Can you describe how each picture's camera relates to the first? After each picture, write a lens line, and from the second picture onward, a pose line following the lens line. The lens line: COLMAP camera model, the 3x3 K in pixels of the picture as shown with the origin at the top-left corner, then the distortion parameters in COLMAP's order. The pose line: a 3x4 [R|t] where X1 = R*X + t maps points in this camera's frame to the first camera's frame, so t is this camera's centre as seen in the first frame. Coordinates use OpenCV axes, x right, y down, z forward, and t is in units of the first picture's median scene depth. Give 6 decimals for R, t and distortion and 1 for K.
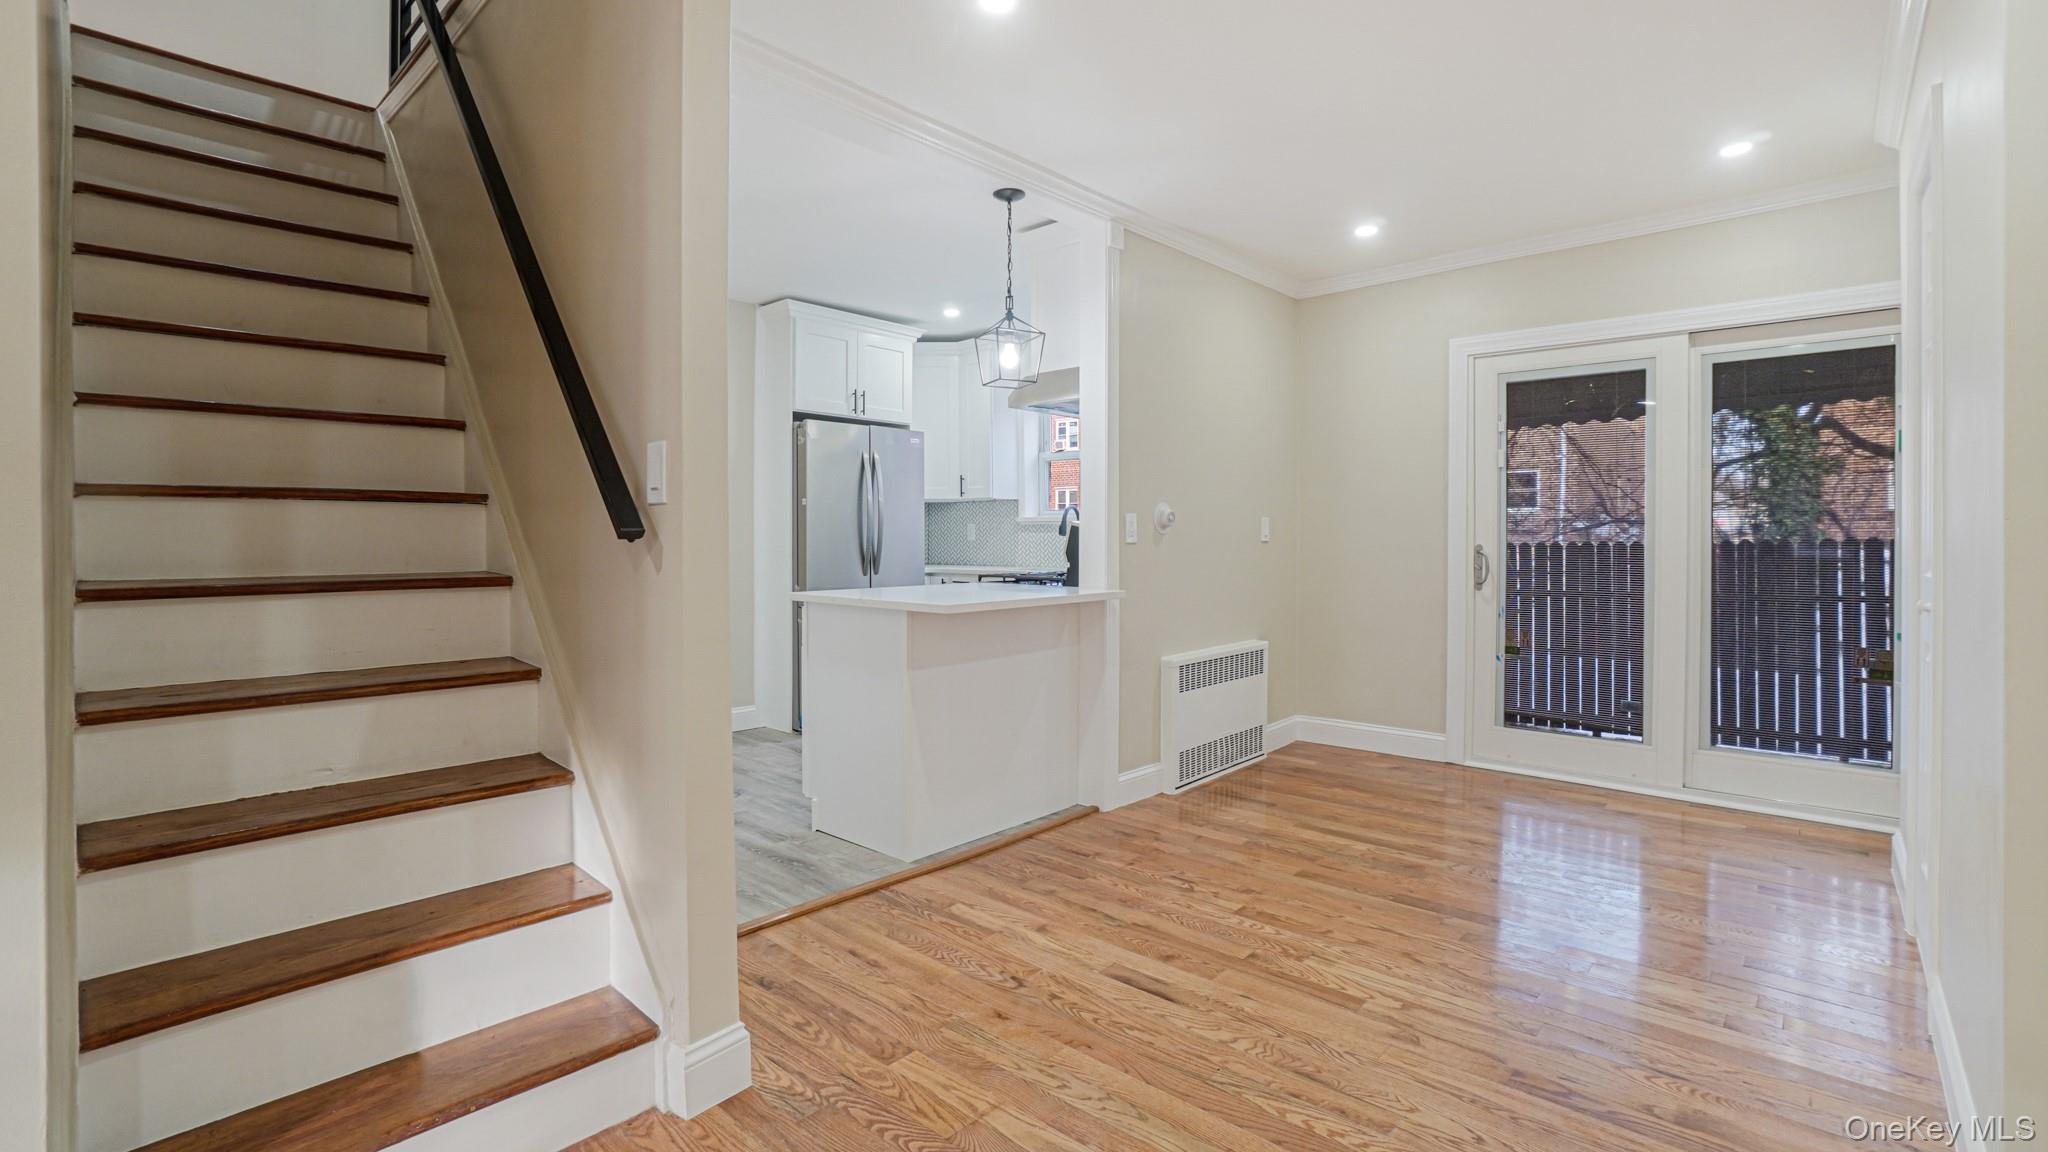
lens RADIAL K [[877.2, 0, 1035.2], [0, 877.2, 447.2], [0, 0, 1]] dist [-0.003251, 0.002923]
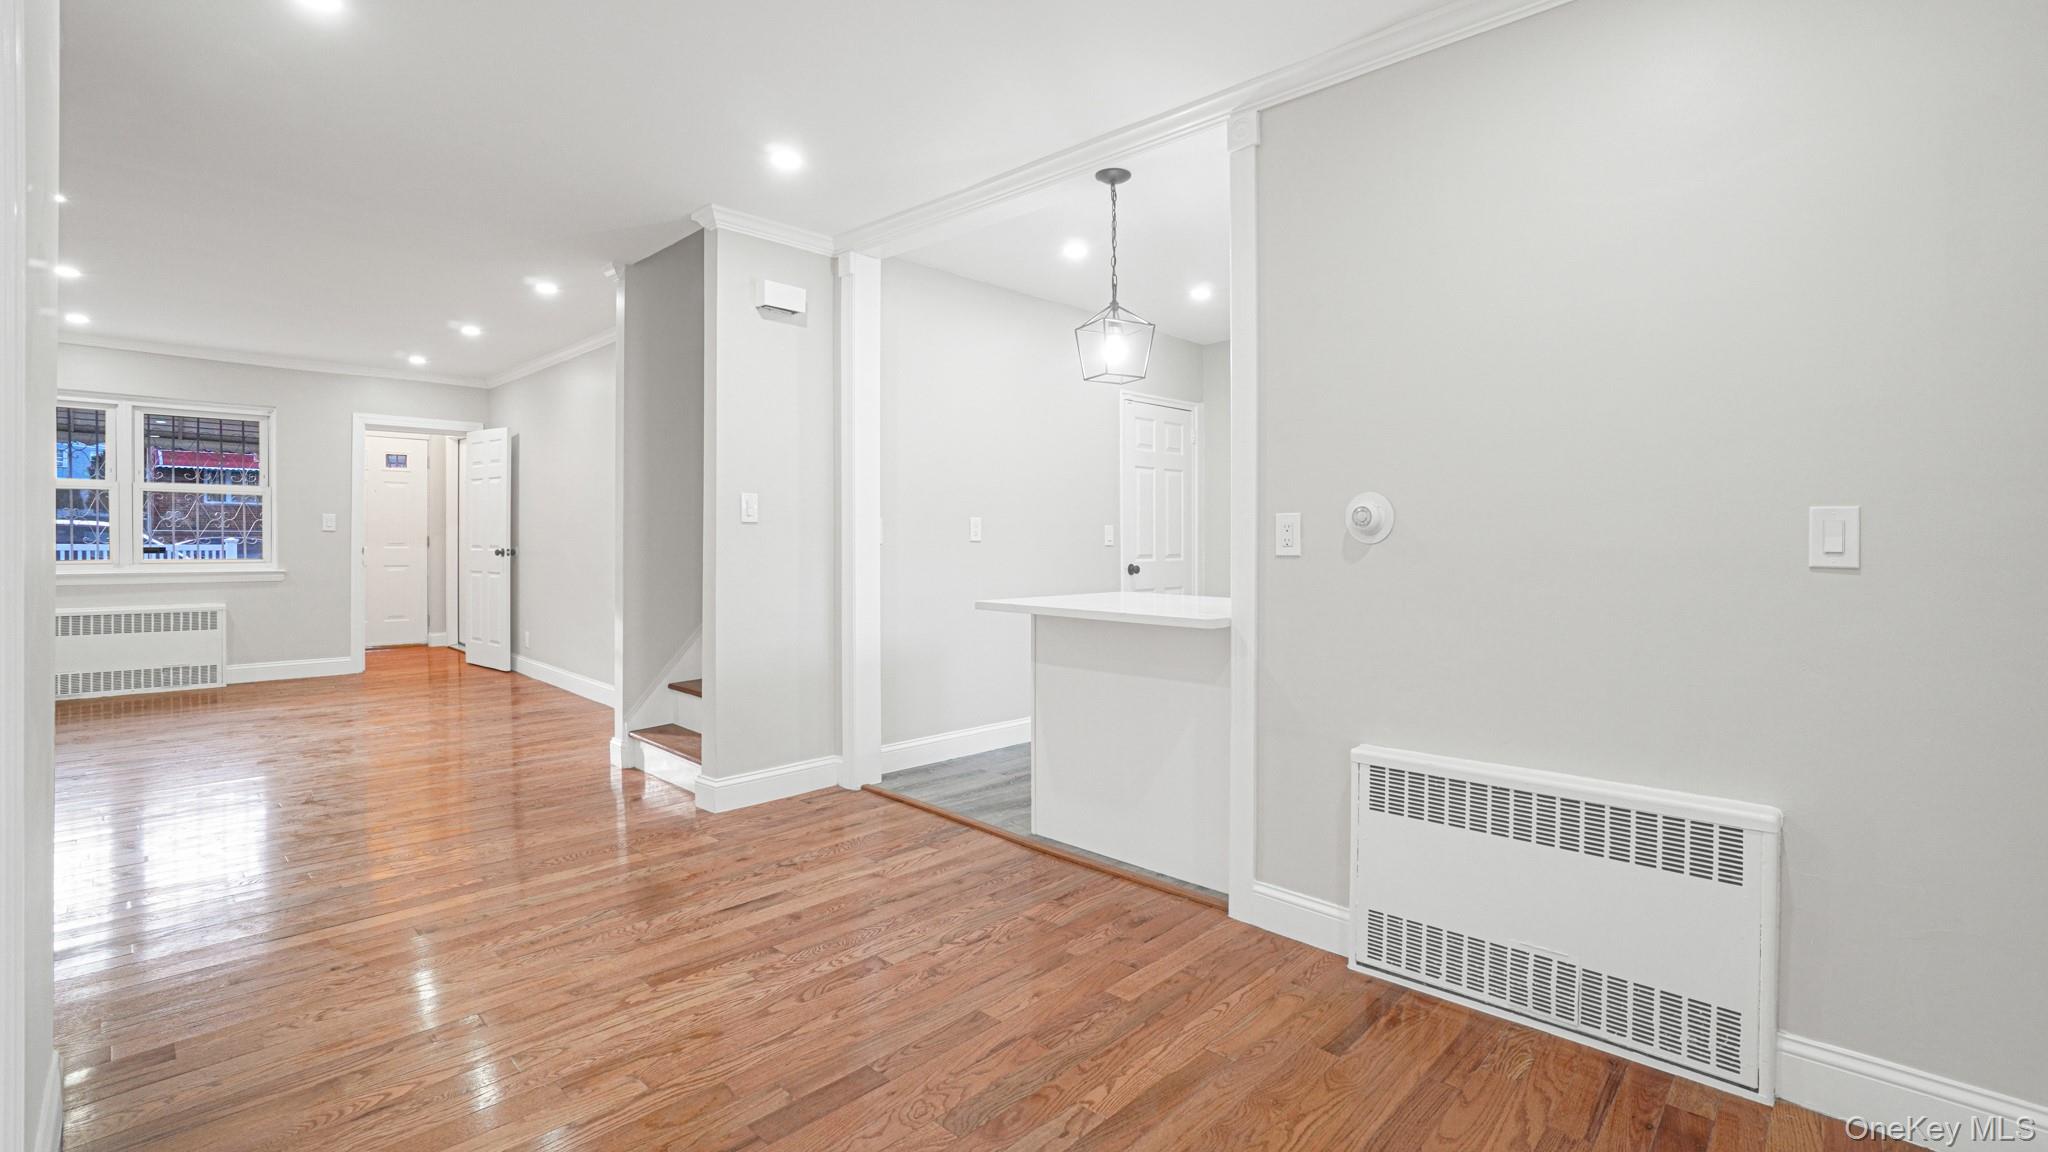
lens RADIAL K [[877.2, 0, 1022.8], [0, 877.2, 557.7], [0, 0, 1]] dist [-0.003251, 0.002923]
pose [[-0.029273, 0.007708, -0.999542, 0.828422], [0.103169, 0.994653, 0.004649, 0.100688], [0.994233, -0.102986, -0.029912, 0.902666]]
